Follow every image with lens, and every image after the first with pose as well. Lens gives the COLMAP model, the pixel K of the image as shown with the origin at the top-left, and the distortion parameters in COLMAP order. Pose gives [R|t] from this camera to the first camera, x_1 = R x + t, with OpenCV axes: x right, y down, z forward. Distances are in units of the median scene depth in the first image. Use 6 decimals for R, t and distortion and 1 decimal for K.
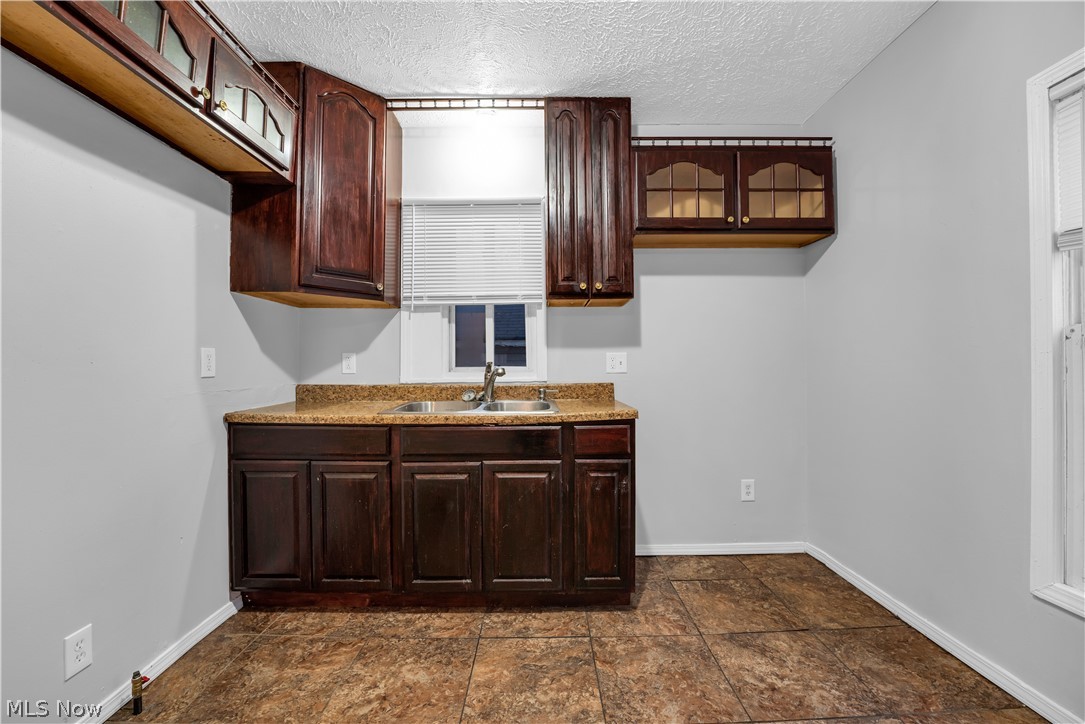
lens RADIAL K [[443.3, 0, 541.6], [0, 443.3, 362.9], [0, 0, 1]] dist [-0.024459, 0.001618]
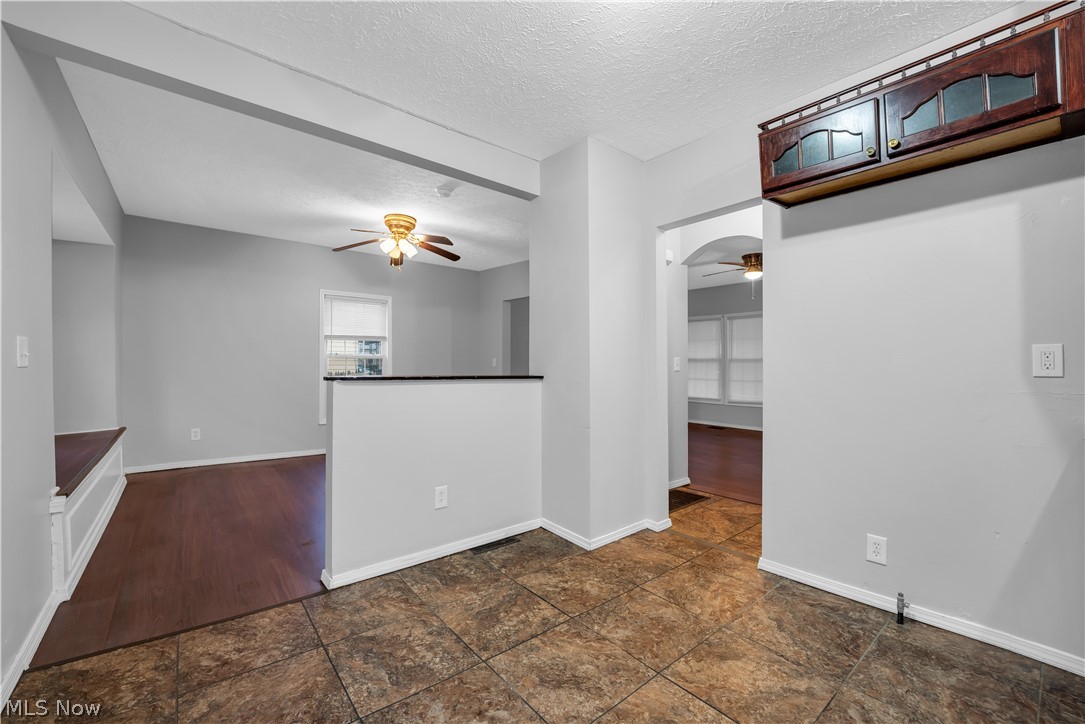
lens RADIAL K [[443.3, 0, 538.7], [0, 443.3, 367.4], [0, 0, 1]] dist [-0.024459, 0.001618]
pose [[-0.783974, 0.011409, -0.620689, 0.474484], [0.009911, 0.999934, 0.005862, -0.001493], [0.620714, -0.001556, -0.784035, 0.835390]]
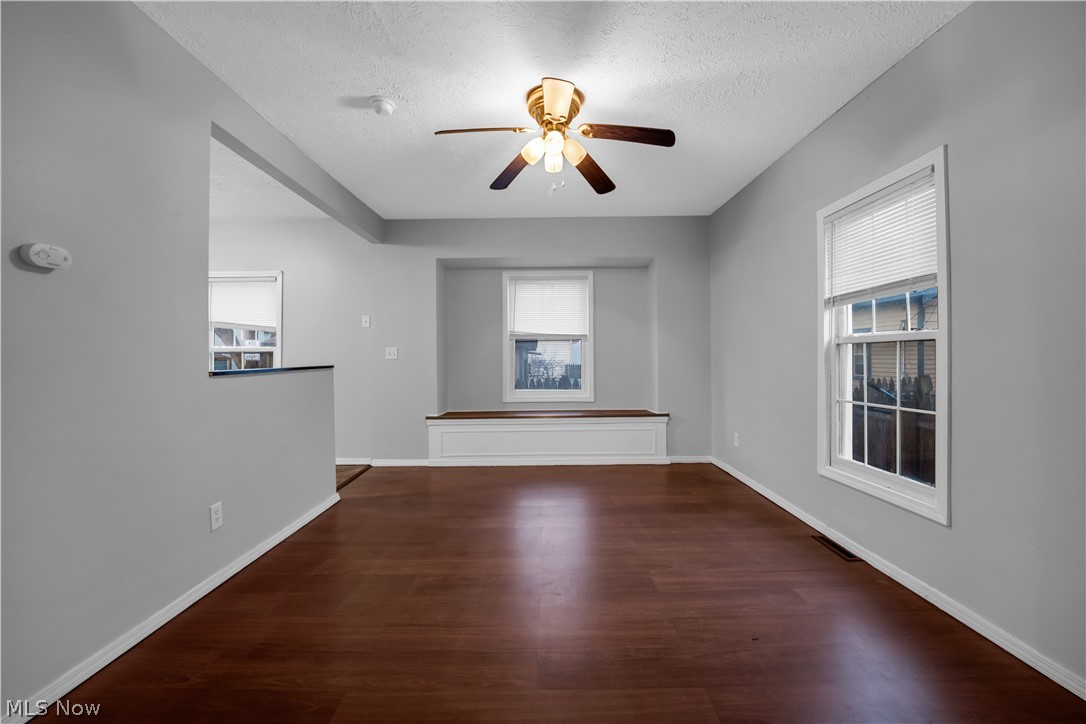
lens RADIAL K [[443.7, 0, 538.1], [0, 443.7, 356.5], [0, 0, 1]] dist [-0.024459, 0.001618]
pose [[0.019563, 0.013258, 0.999721, -1.300431], [-0.008423, 0.999879, -0.013095, 0.003563], [-0.999773, -0.008164, 0.019672, -1.004574]]
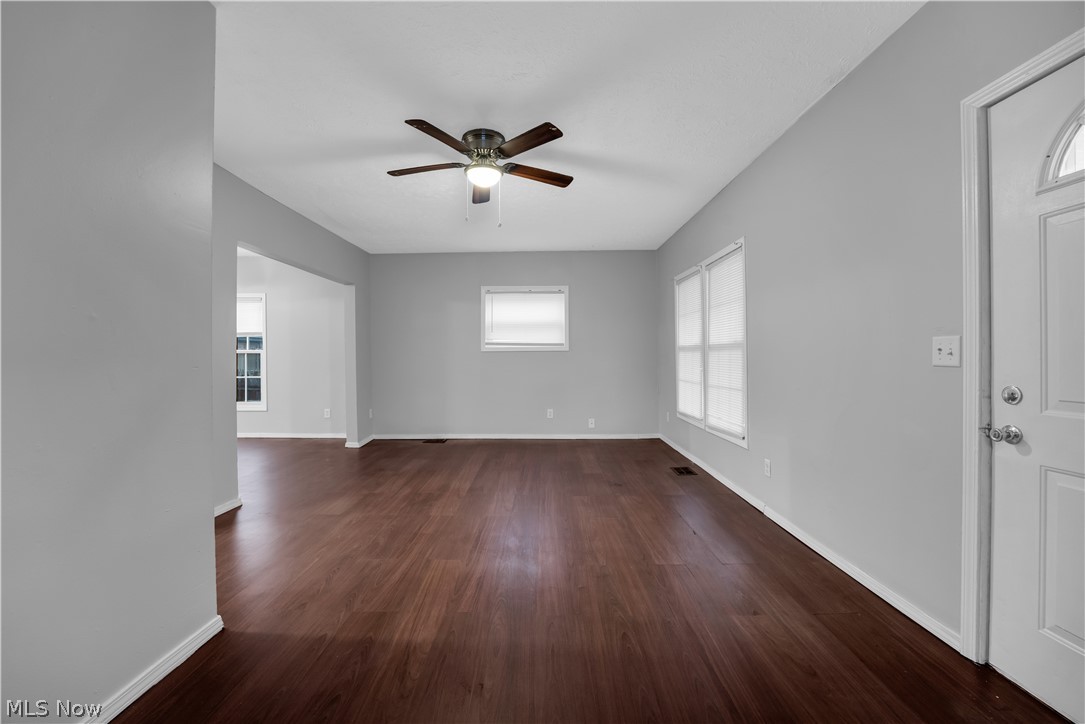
lens RADIAL K [[443.3, 0, 542.7], [0, 443.3, 361.3], [0, 0, 1]] dist [-0.024459, 0.001618]
pose [[-0.999778, 0.012873, 0.016665, -2.207708], [0.012807, 0.999910, -0.004073, 0.033268], [-0.016716, -0.003859, -0.999853, 0.903970]]
